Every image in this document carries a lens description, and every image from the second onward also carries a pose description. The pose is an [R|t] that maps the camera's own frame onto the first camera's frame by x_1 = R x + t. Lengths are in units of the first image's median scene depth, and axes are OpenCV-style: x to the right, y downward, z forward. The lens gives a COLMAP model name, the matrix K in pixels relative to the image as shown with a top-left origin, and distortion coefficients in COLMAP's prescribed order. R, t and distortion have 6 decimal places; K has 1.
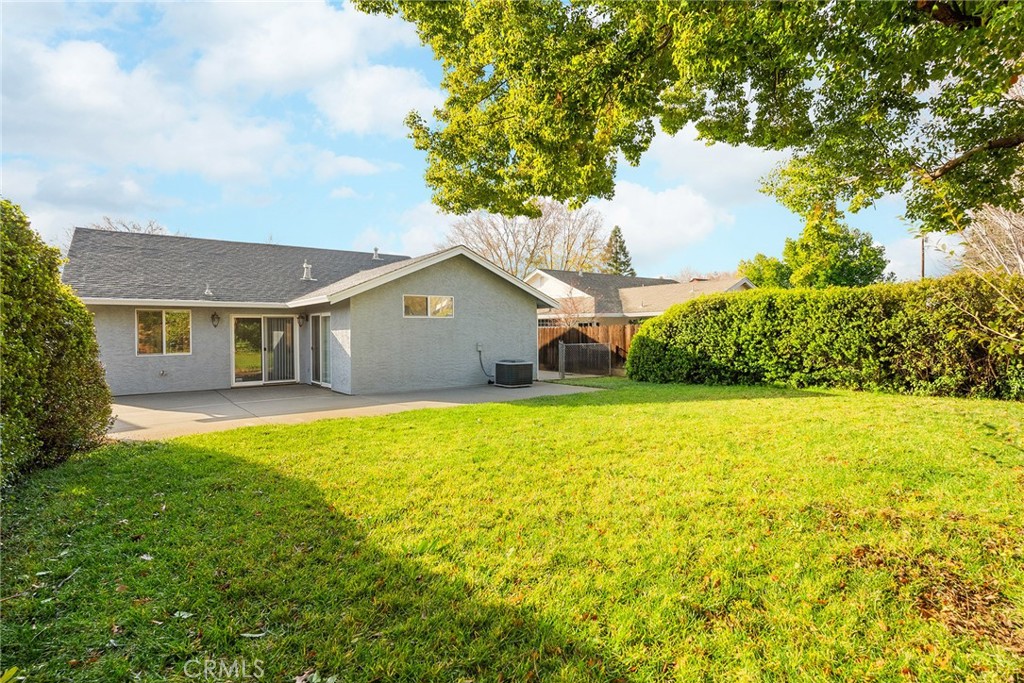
lens RADIAL K [[522.8, 0, 512.0], [0, 522.8, 335.7], [0, 0, 1]] dist [0.002445, -0.003859]
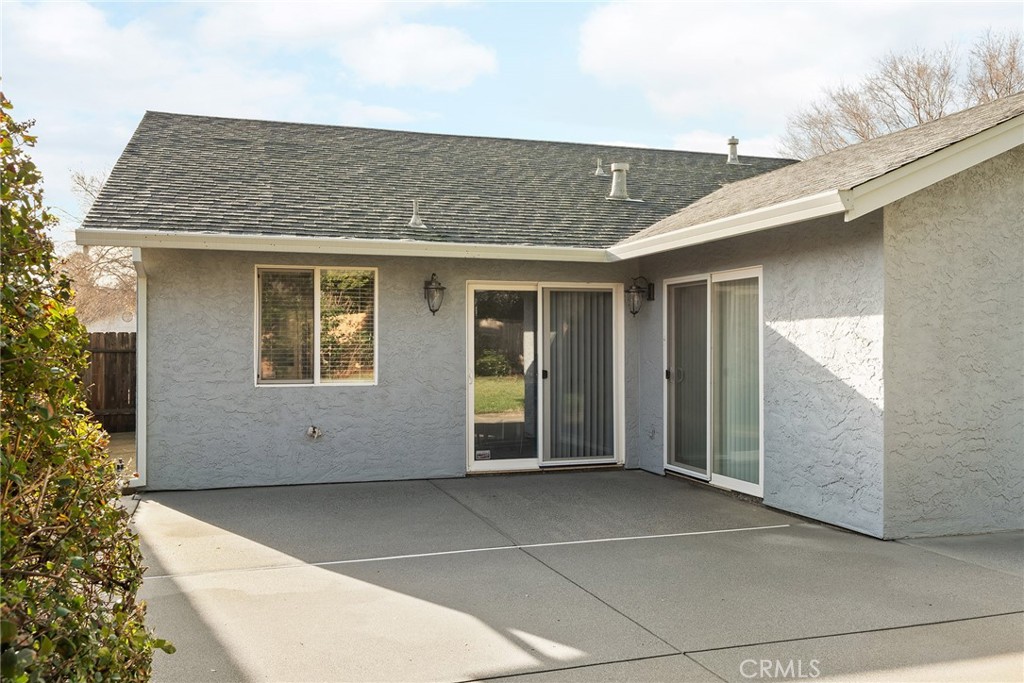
lens RADIAL K [[899.4, 0, 515.9], [0, 899.4, 341.6], [0, 0, 1]] dist [-0.018413, 0.001587]
pose [[0.946645, 0.007553, -0.322189, -0.320319], [-0.011748, 0.999870, -0.011079, 0.010982], [0.322064, 0.014273, 0.946610, 0.430826]]
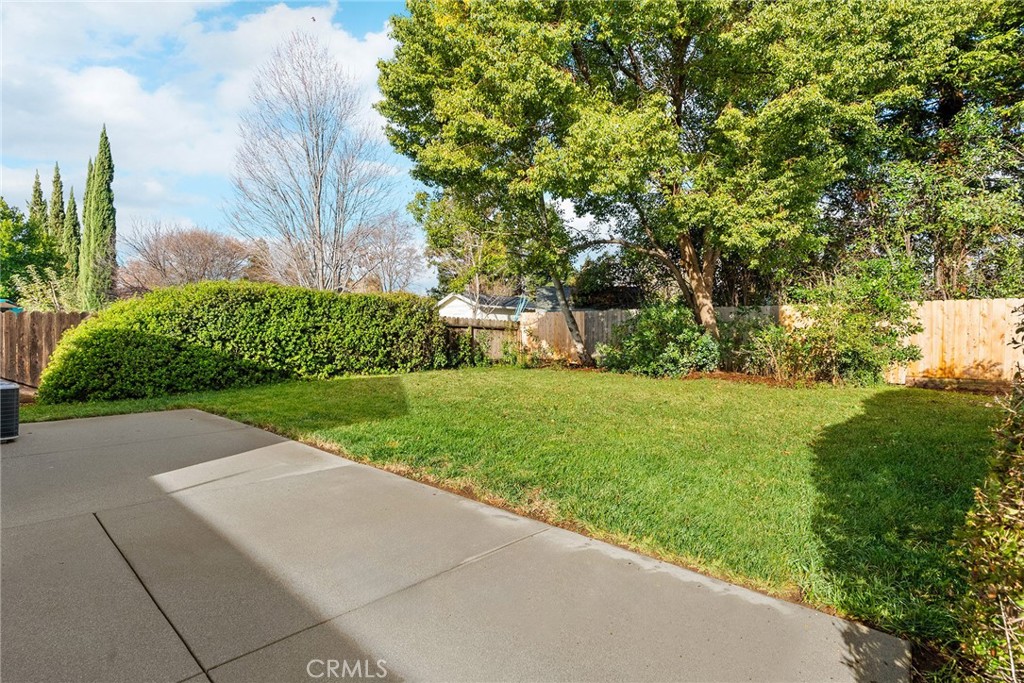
lens RADIAL K [[522.8, 0, 514.8], [0, 522.8, 339.2], [0, 0, 1]] dist [0.002445, -0.003859]
pose [[-0.162167, 0.004132, 0.986755, -0.505357], [0.005928, 0.999977, -0.003213, 0.018119], [-0.986746, 0.005328, -0.162188, 0.654934]]
